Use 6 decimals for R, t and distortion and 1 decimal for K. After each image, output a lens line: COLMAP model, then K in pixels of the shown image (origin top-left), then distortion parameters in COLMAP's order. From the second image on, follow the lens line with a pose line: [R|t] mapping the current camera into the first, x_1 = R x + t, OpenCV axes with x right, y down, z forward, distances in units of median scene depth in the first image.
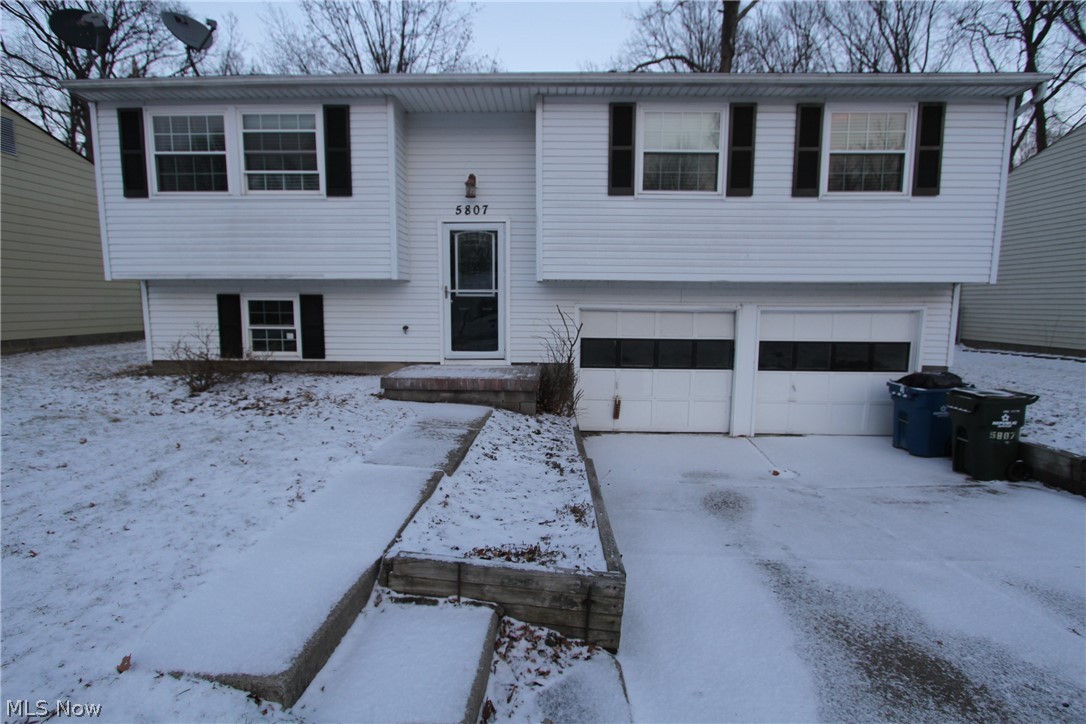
lens RADIAL K [[500.0, 0, 538.5], [0, 500.0, 360.6], [0, 0, 1]] dist [-0.019643, 0.002803]
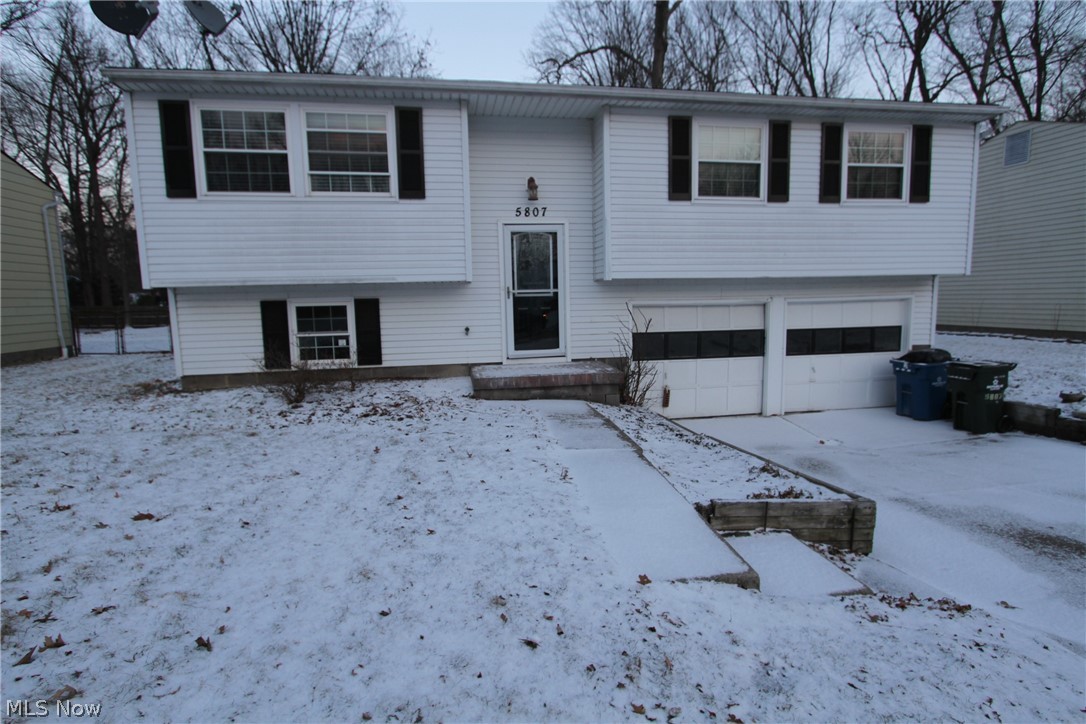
lens RADIAL K [[541.6, 0, 546.4], [0, 541.6, 361.1], [0, 0, 1]] dist [-0.016777, 0.000632]
pose [[0.981085, -0.048359, 0.187438, -0.359392], [0.048727, 0.998809, 0.002644, 0.002809], [-0.187343, 0.006539, 0.982273, -0.105355]]
